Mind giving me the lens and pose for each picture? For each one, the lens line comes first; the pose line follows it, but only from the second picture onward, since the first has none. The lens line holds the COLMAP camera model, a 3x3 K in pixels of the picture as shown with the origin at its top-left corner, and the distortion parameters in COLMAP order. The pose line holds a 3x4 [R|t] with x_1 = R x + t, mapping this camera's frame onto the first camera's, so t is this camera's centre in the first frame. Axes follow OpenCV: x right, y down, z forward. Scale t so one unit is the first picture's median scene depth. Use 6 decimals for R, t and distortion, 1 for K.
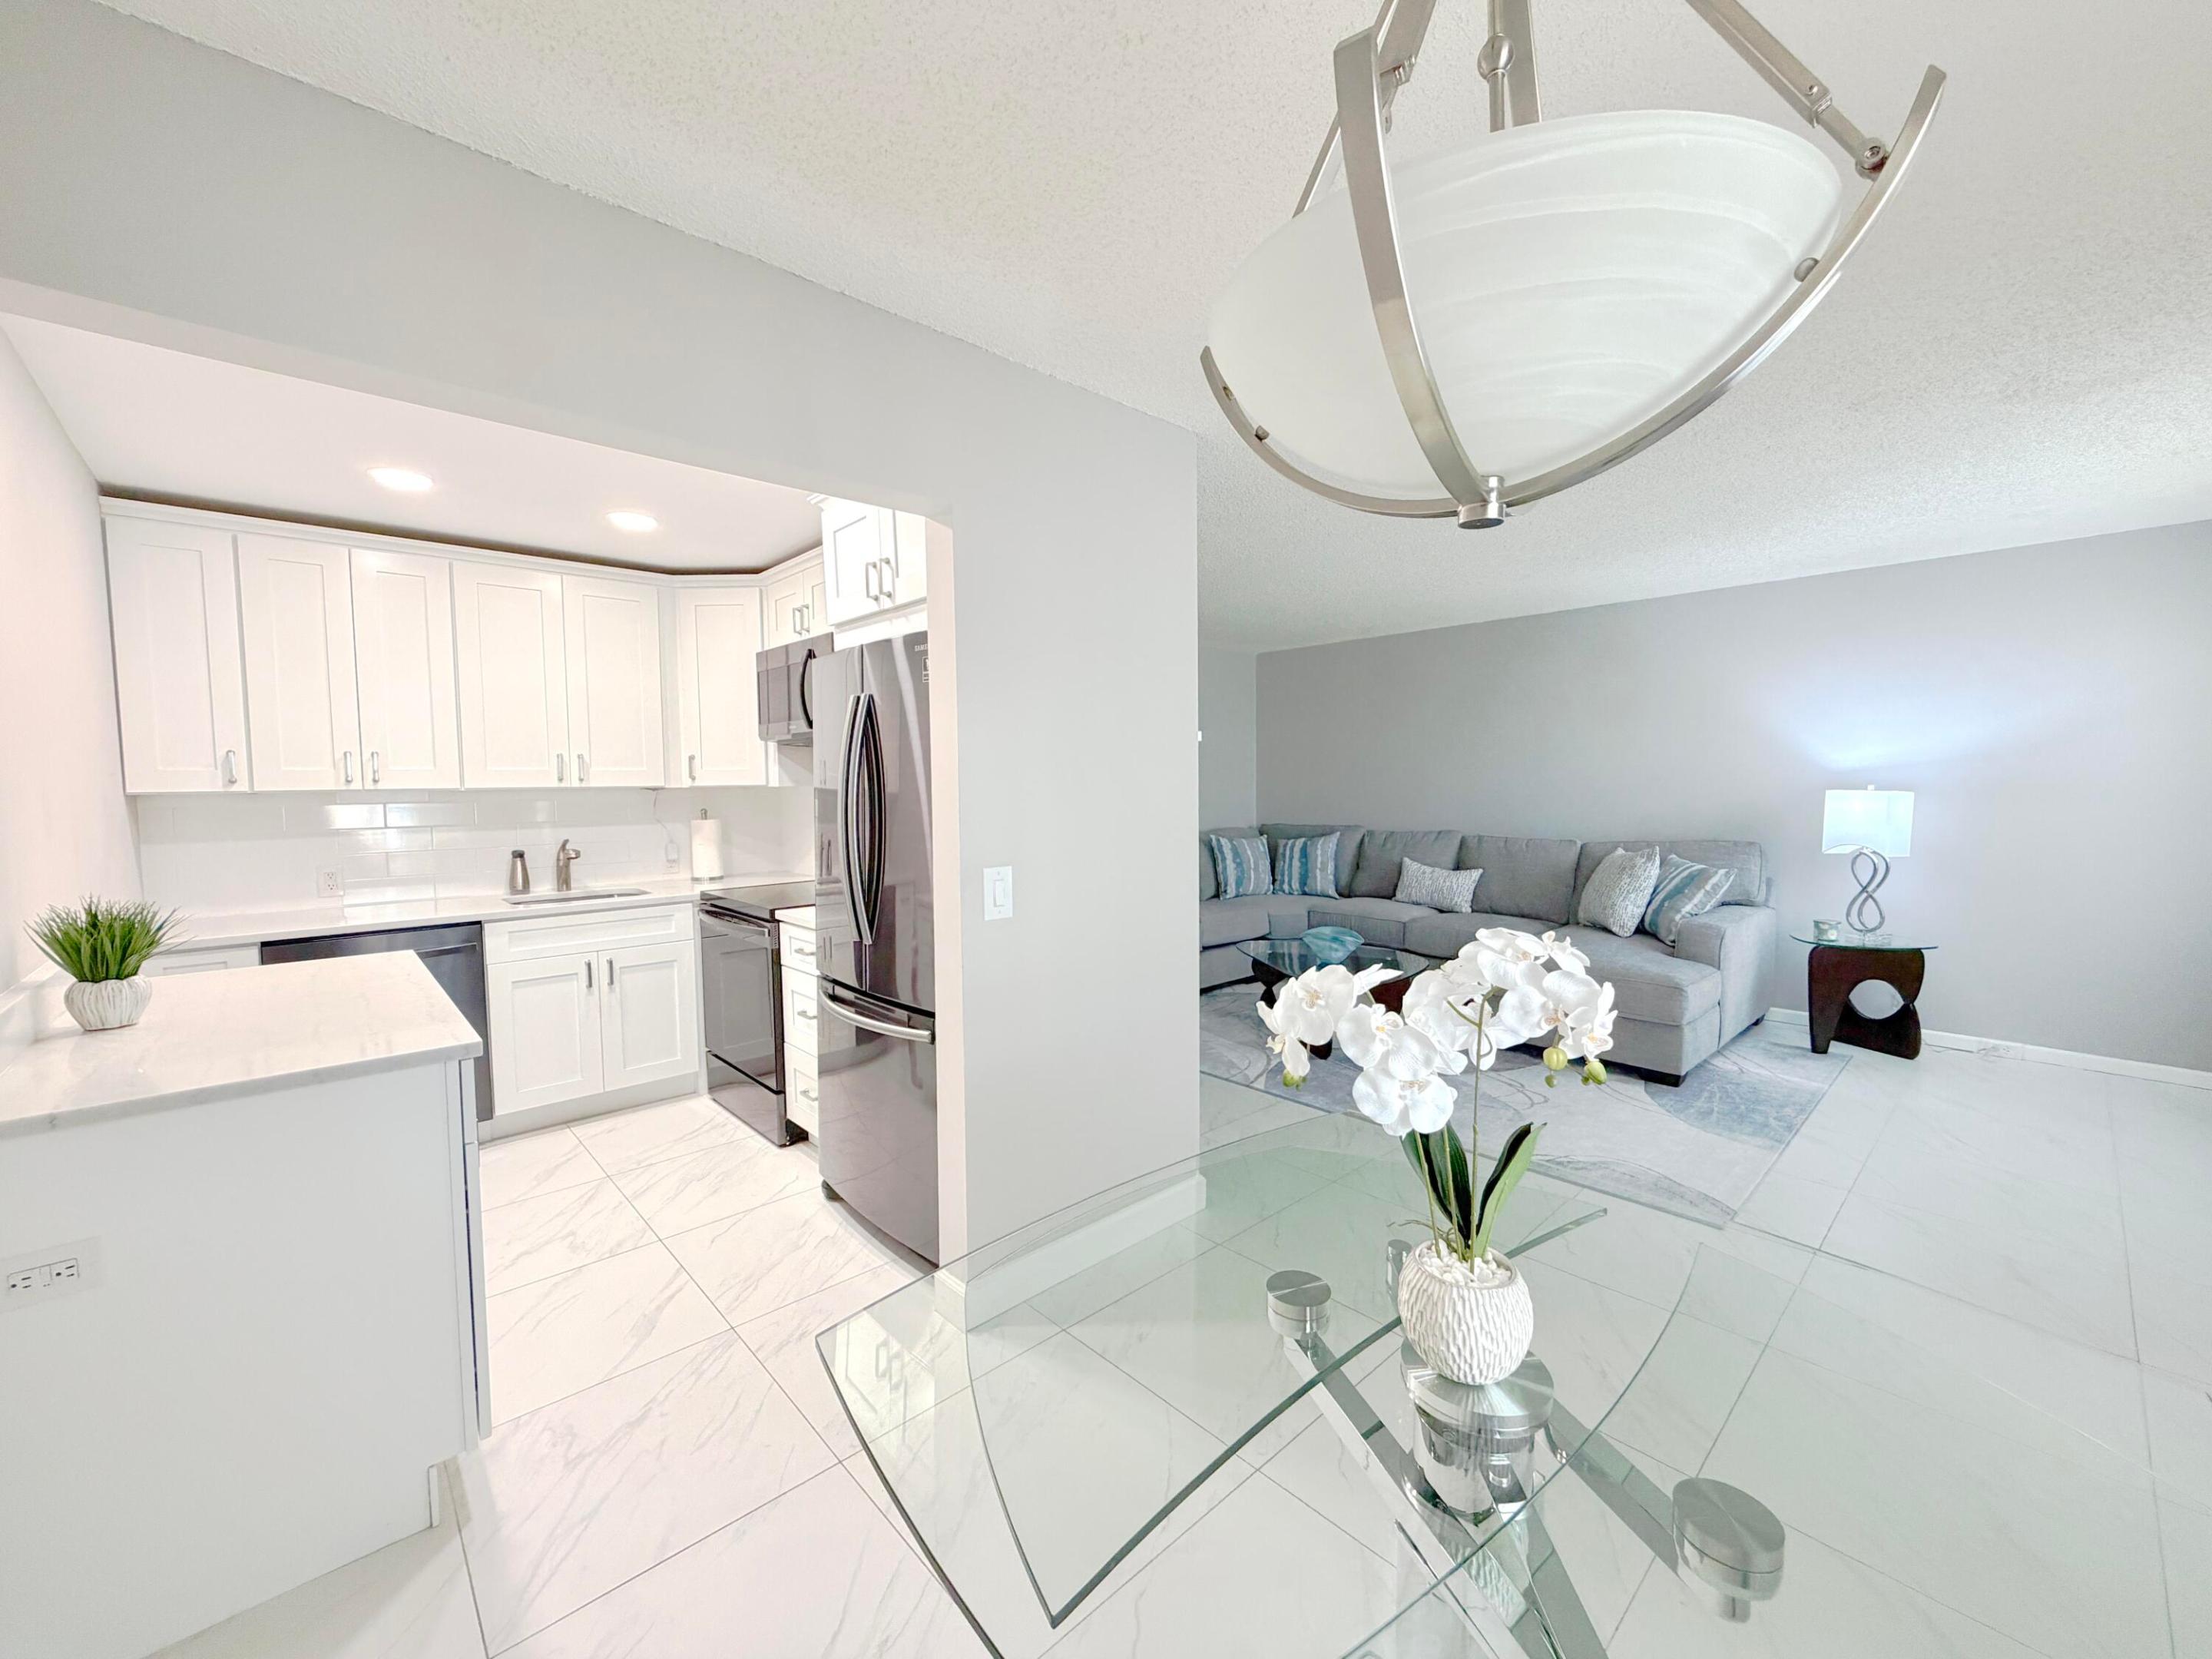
lens RADIAL K [[883.7, 0, 1104.0], [0, 883.7, 825.8], [0, 0, 1]] dist [0.002990, -0.000142]
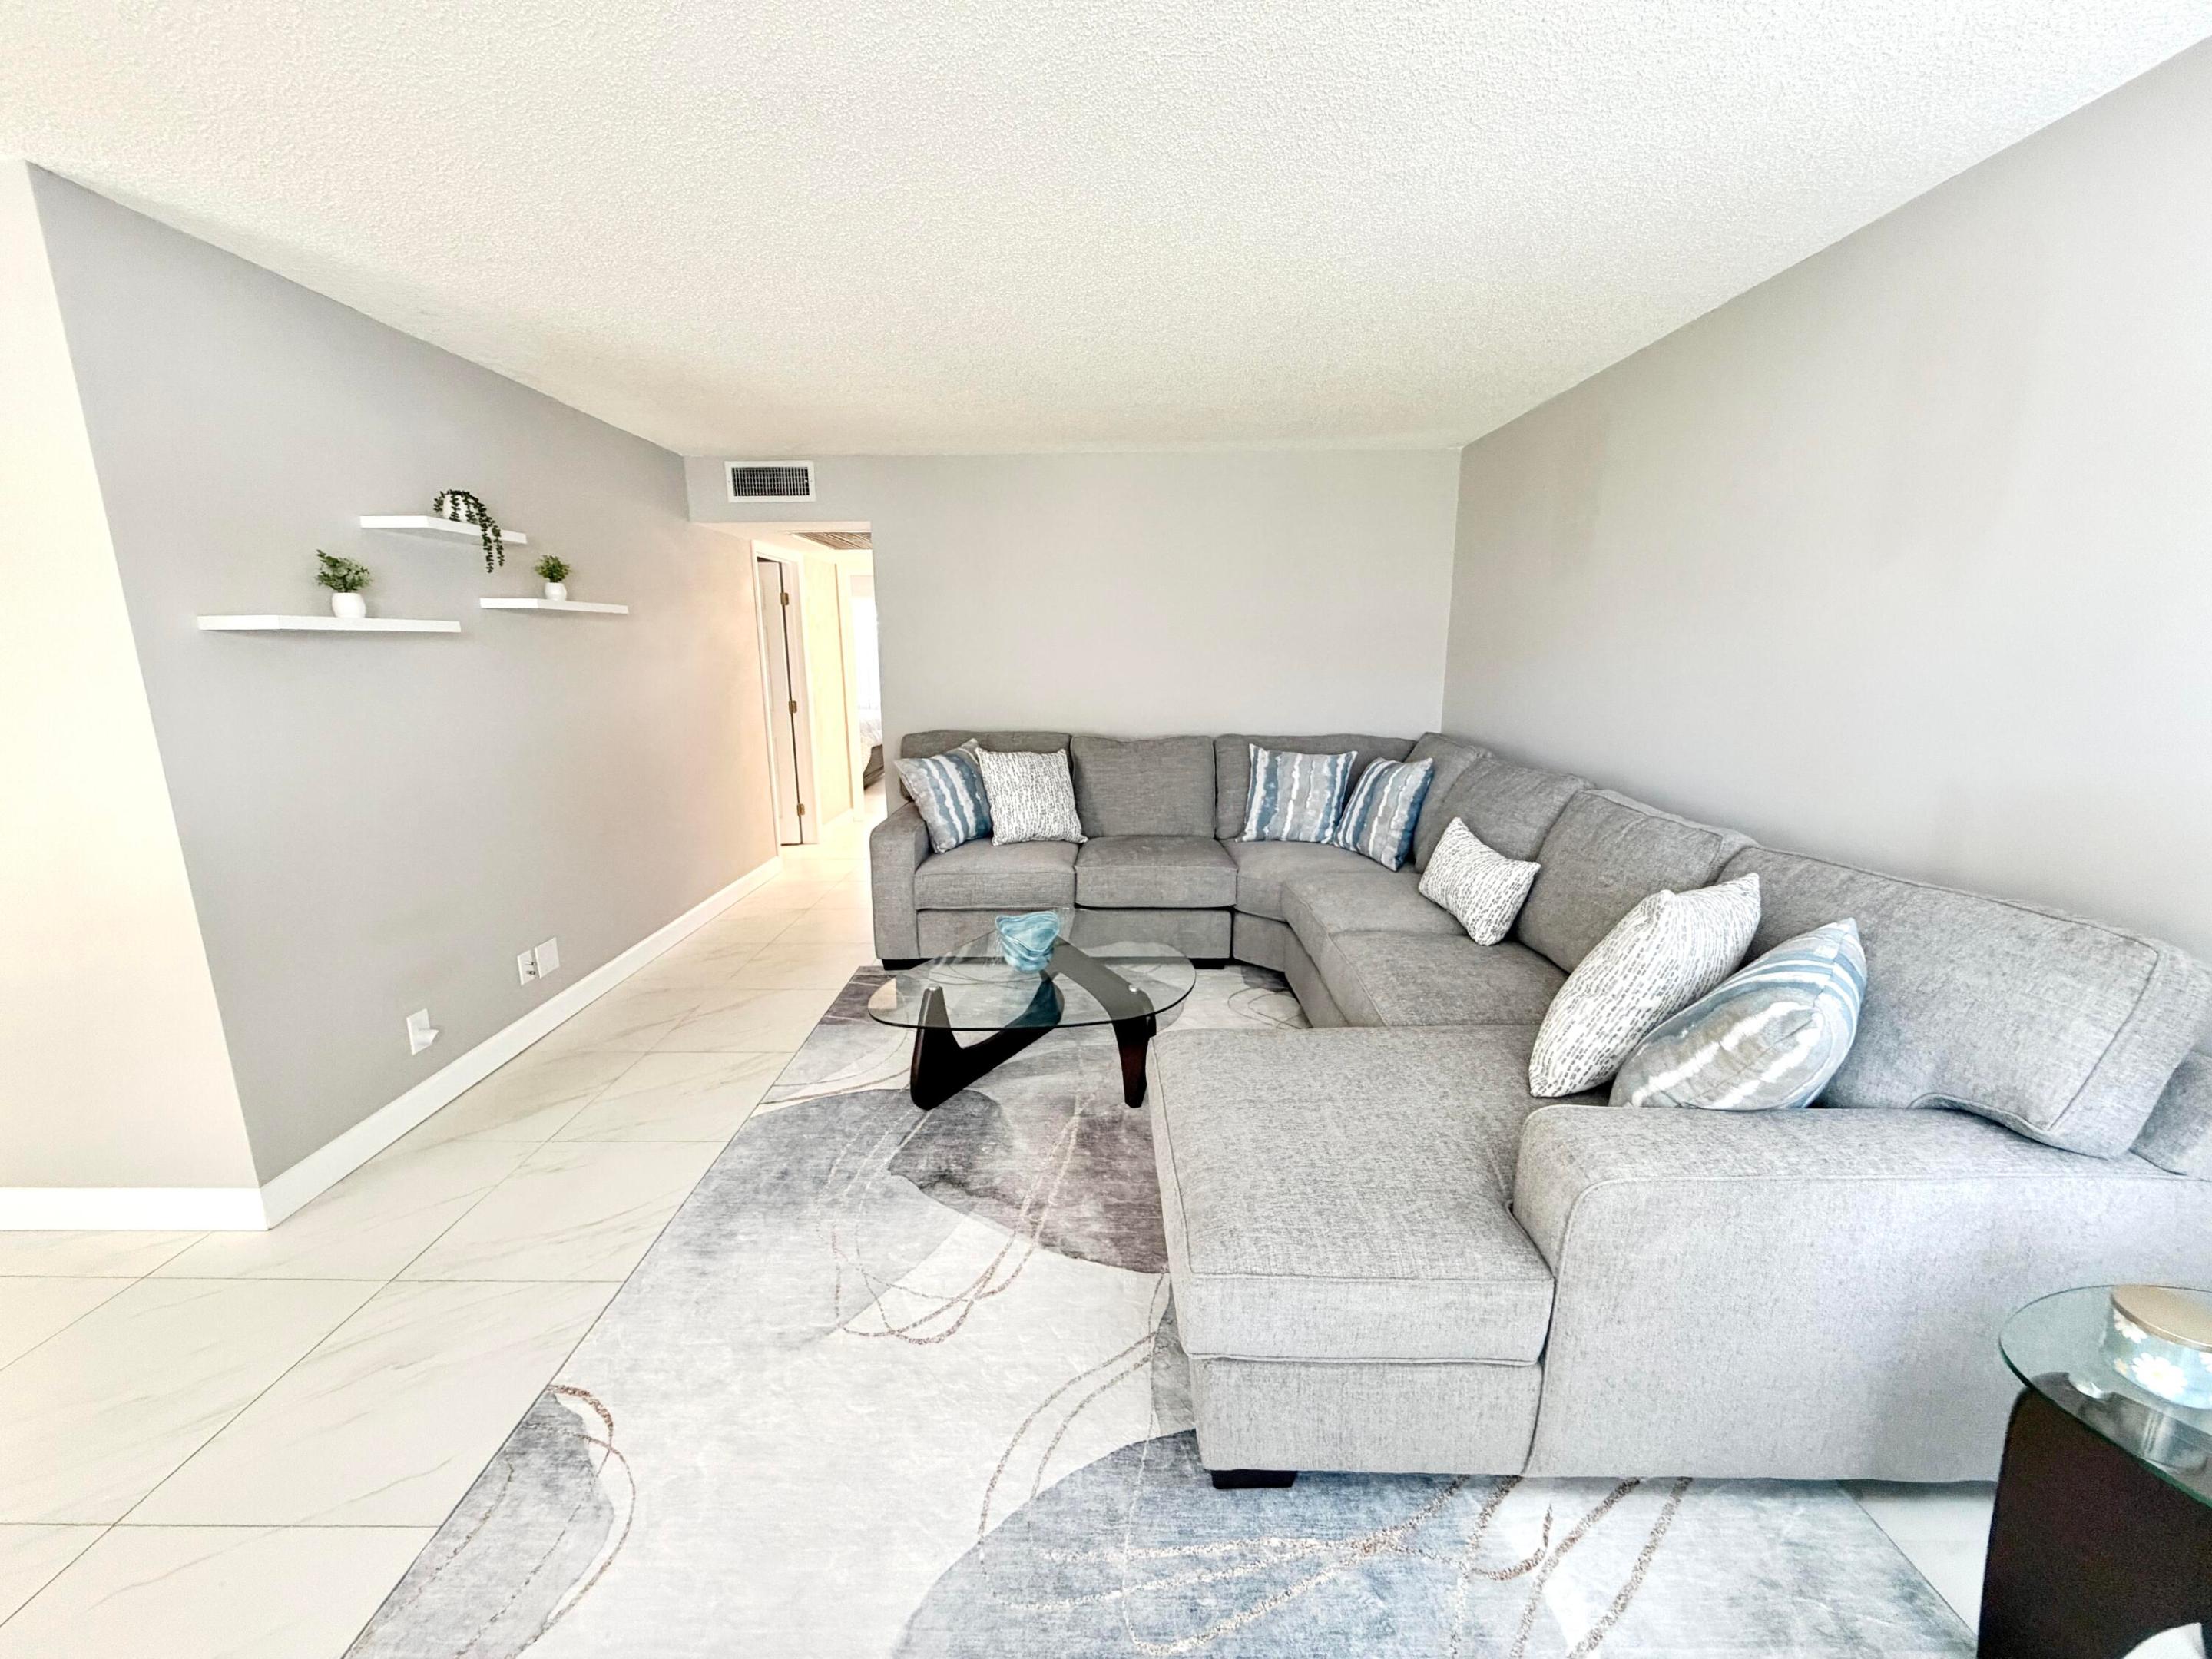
lens RADIAL K [[883.7, 0, 1095.7], [0, 883.7, 828.6], [0, 0, 1]] dist [0.002990, -0.000142]
pose [[0.726776, 0.145033, -0.671388, 0.753597], [-0.035384, 0.984061, 0.174273, -0.060942], [0.685963, -0.102901, 0.720324, 0.634530]]
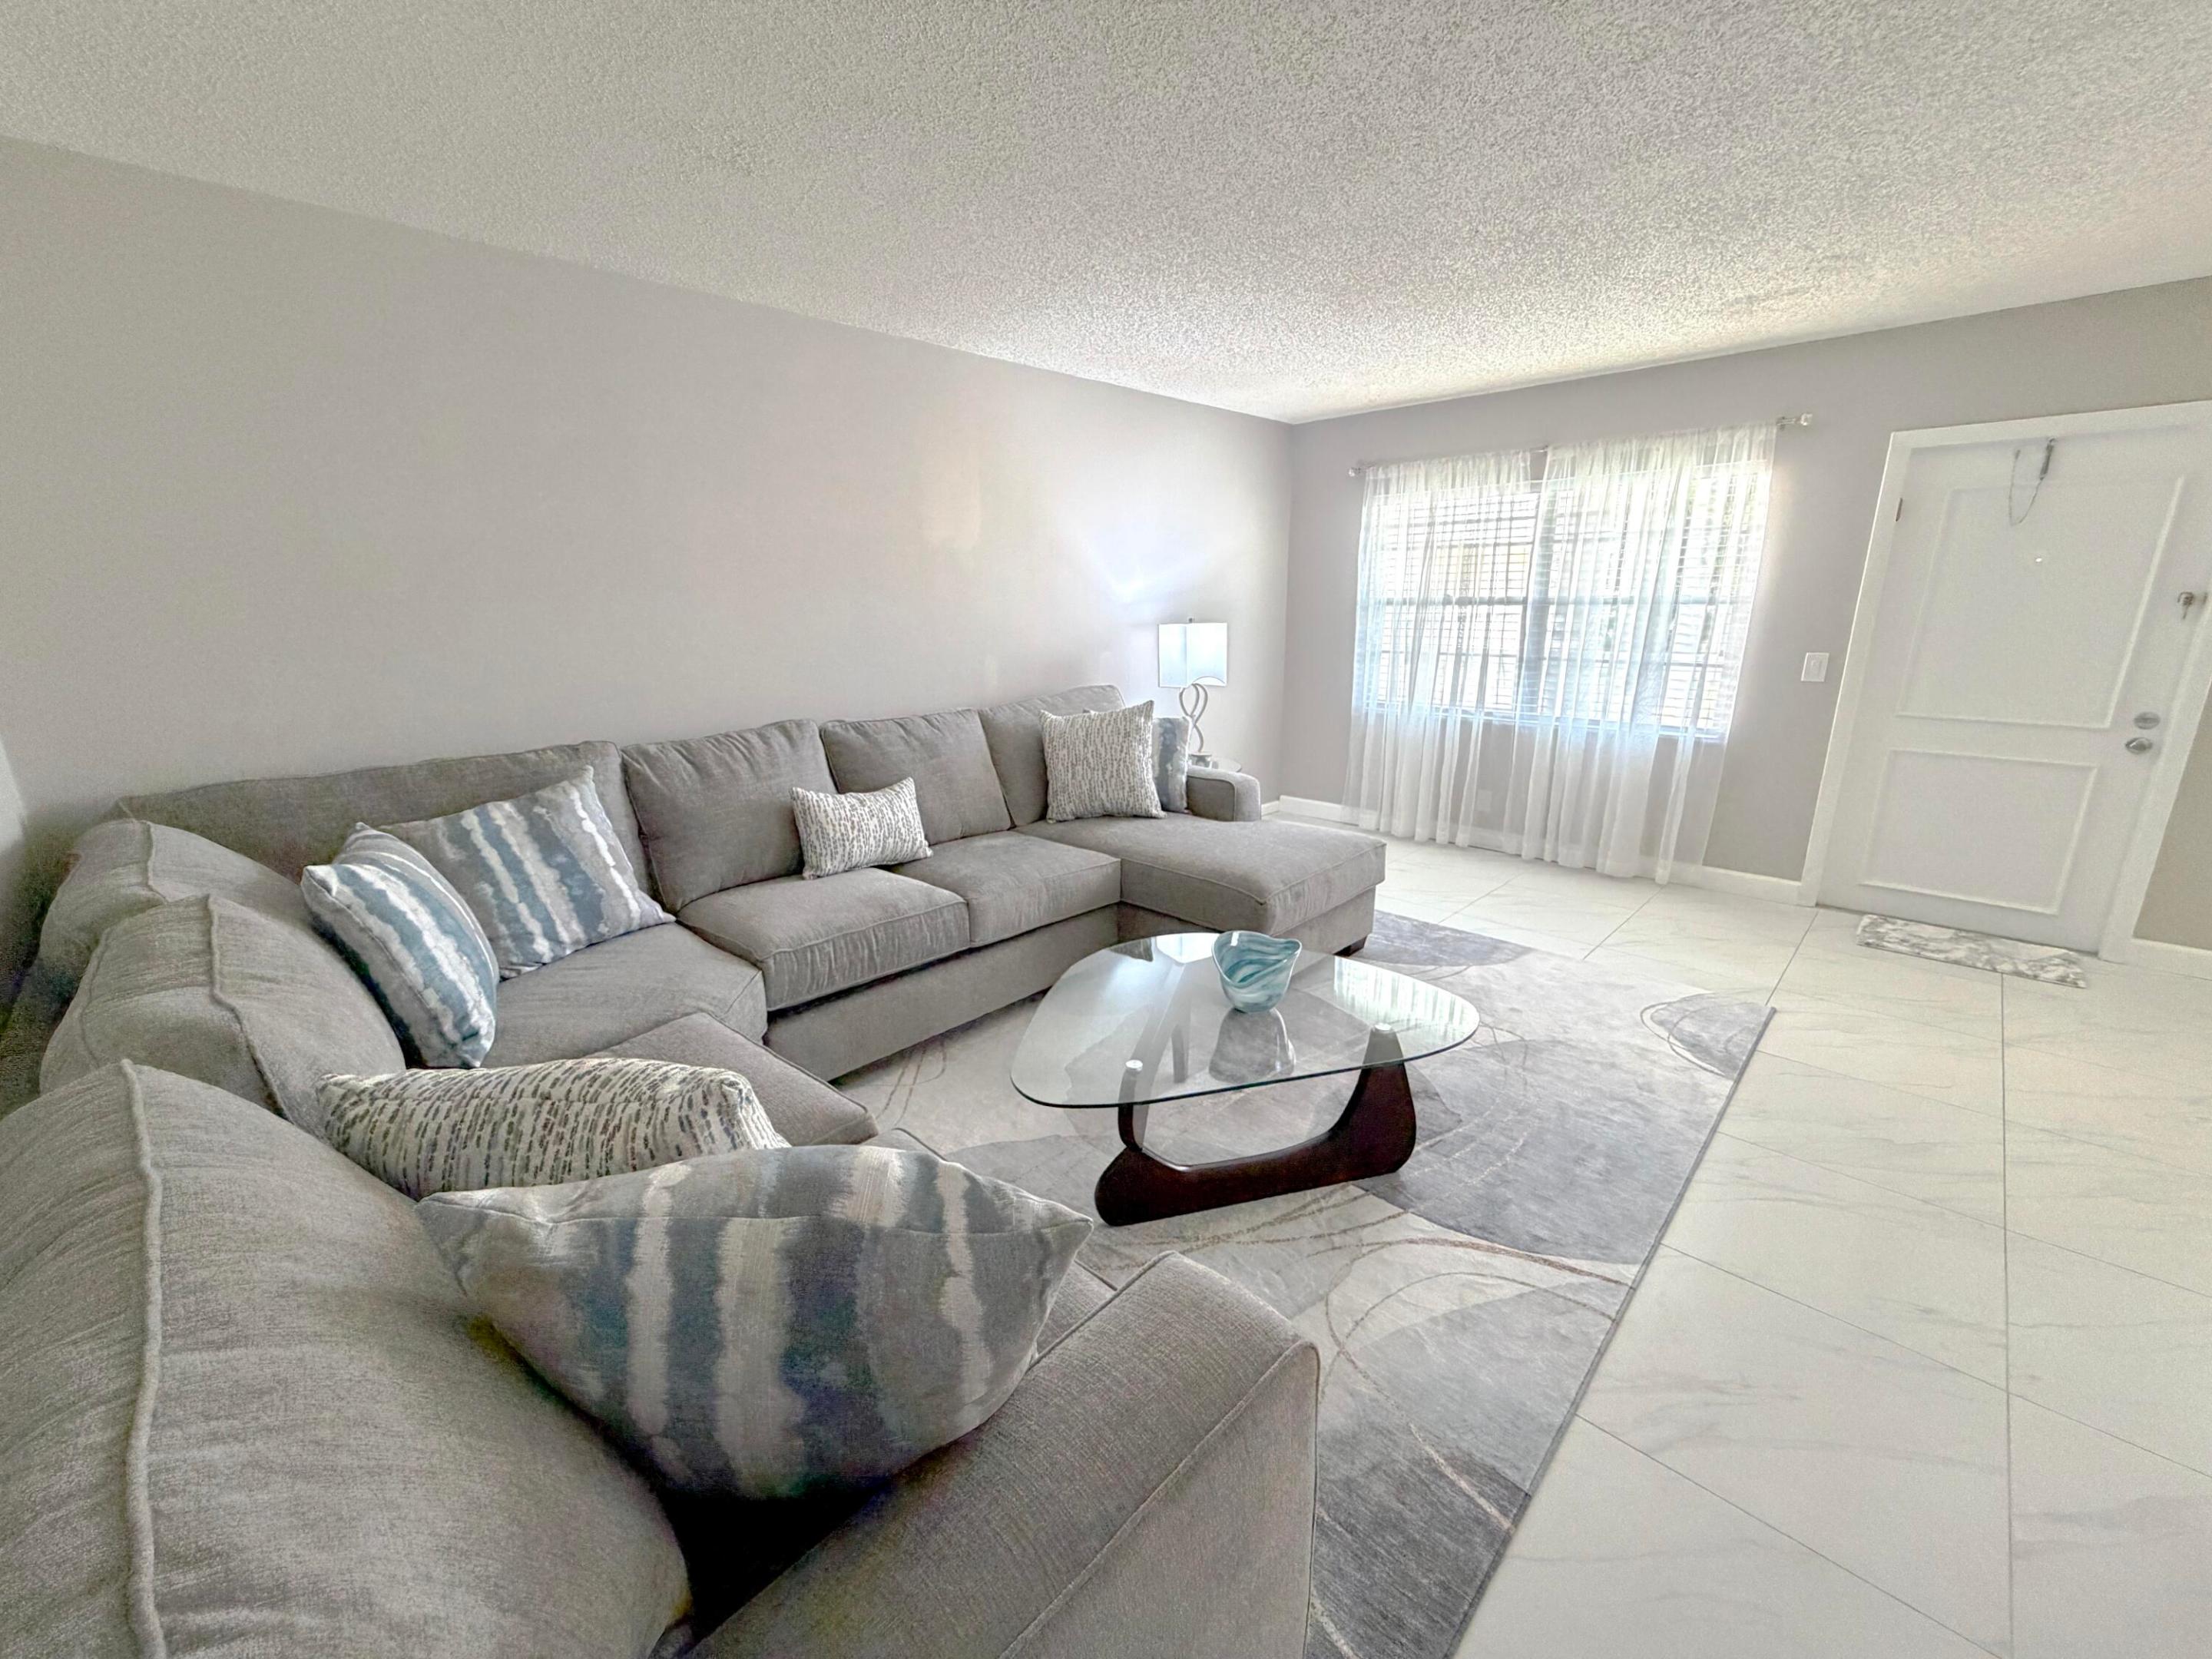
lens RADIAL K [[883.7, 0, 1088.3], [0, 883.7, 831.2], [0, 0, 1]] dist [0.002990, -0.000142]
pose [[-0.046553, -0.249548, 0.967243, -0.202575], [0.066178, 0.965395, 0.252256, -0.074090], [-0.996721, 0.075753, -0.028427, 1.182008]]
